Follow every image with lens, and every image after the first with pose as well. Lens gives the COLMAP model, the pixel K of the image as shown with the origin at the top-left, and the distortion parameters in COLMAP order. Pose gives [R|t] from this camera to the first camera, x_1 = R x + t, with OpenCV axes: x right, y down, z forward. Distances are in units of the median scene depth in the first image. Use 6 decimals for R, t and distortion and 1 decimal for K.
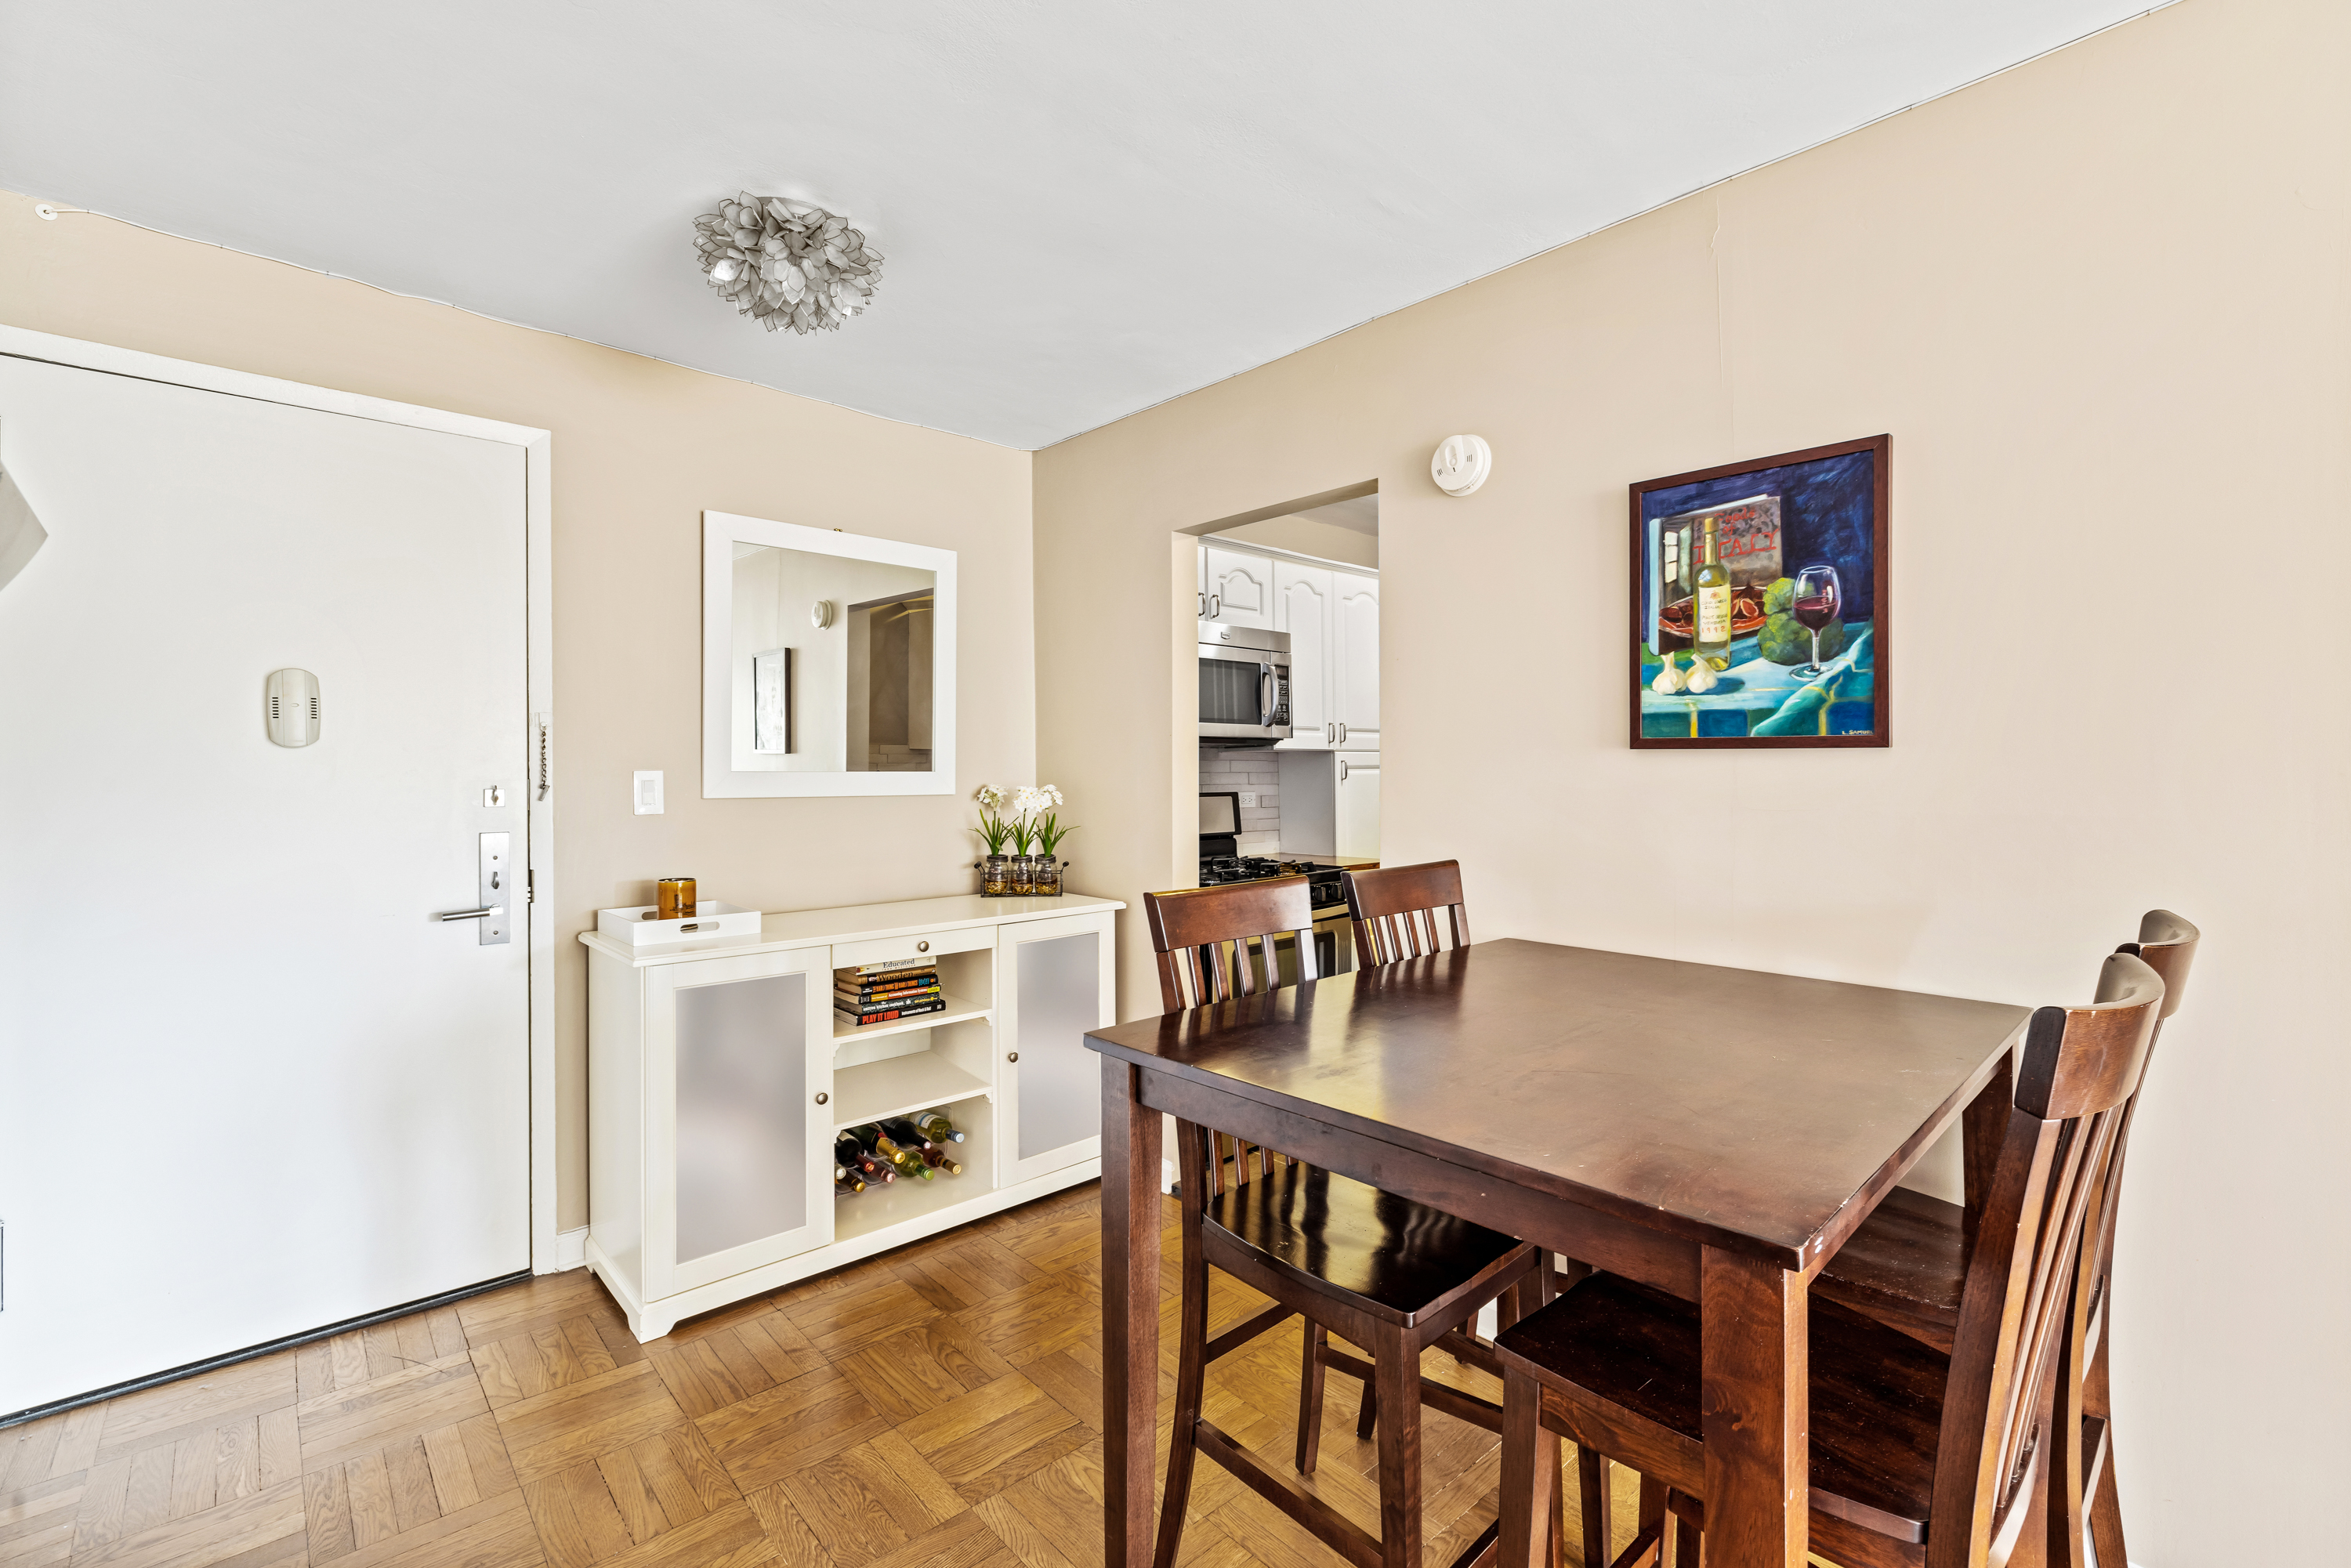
lens RADIAL K [[998.8, 0, 1167.8], [0, 998.8, 761.4], [0, 0, 1]] dist [-0.010689, -0.000014]
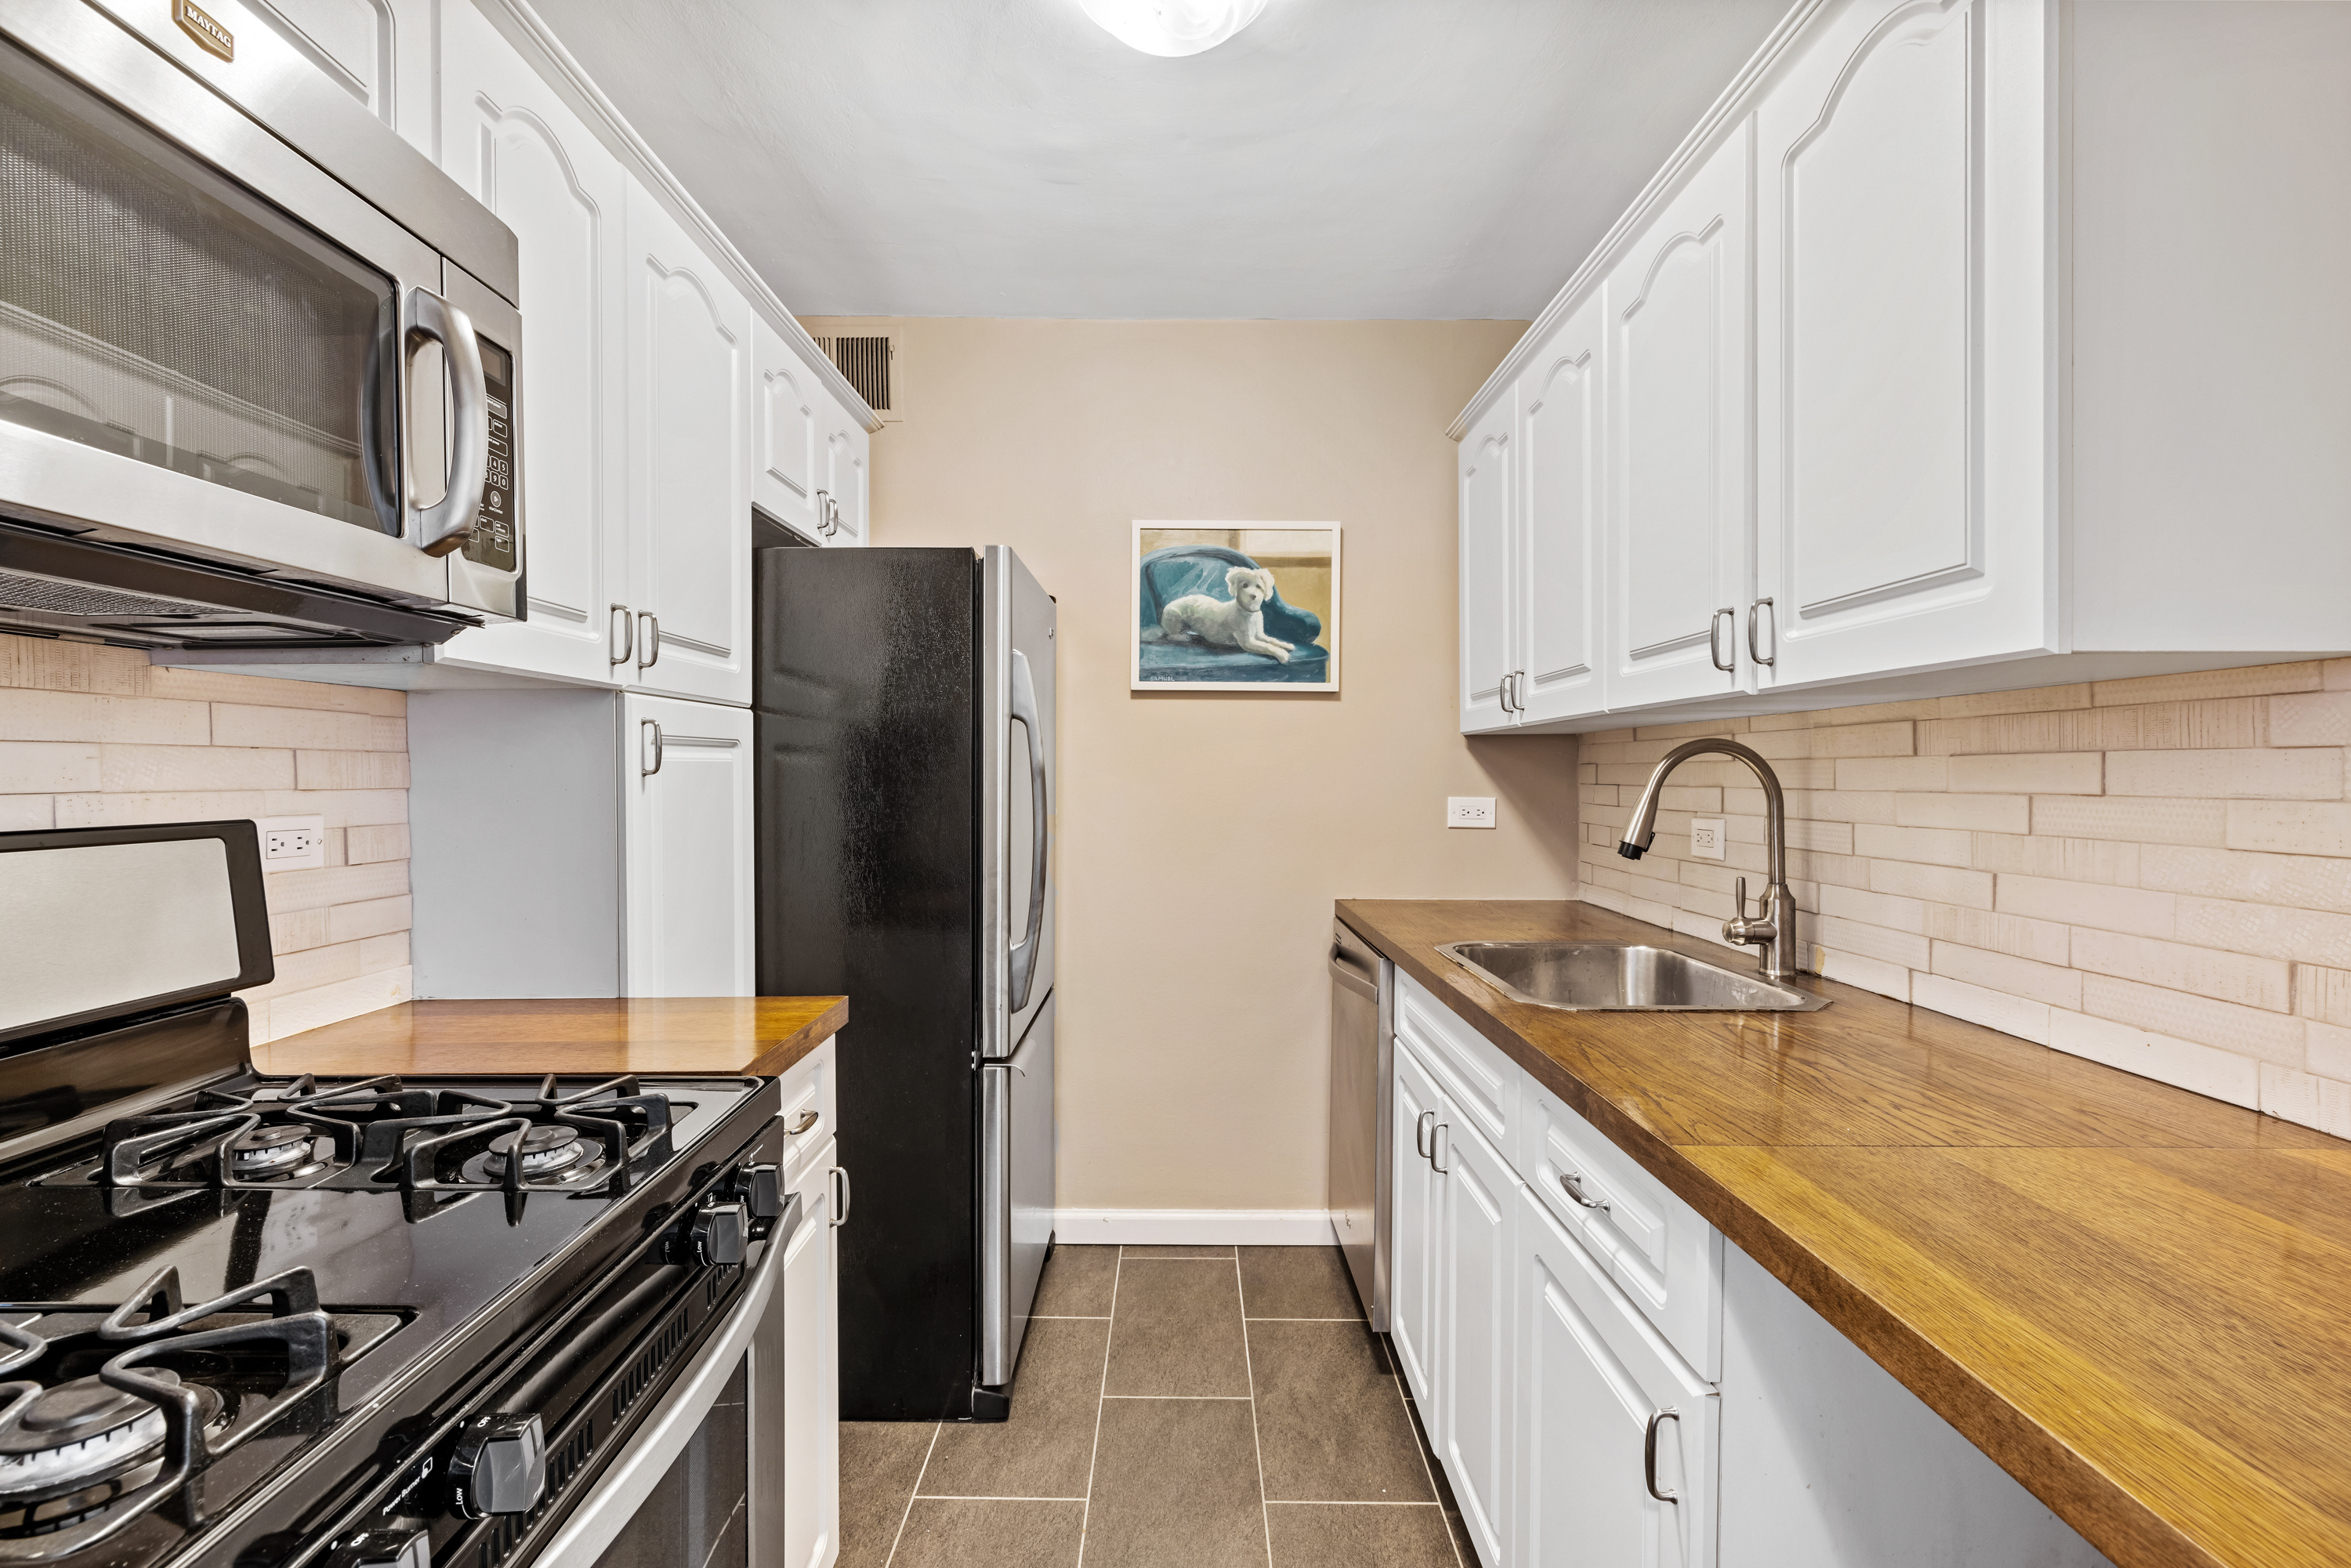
lens RADIAL K [[1029.5, 0, 1176.2], [0, 1029.5, 768.3], [0, 0, 1]] dist [-0.000066, -0.000040]
pose [[0.669480, 0.007567, 0.742791, 0.032223], [-0.006598, 0.999969, -0.004240, 0.017544], [-0.742801, -0.002062, 0.669509, 0.660303]]
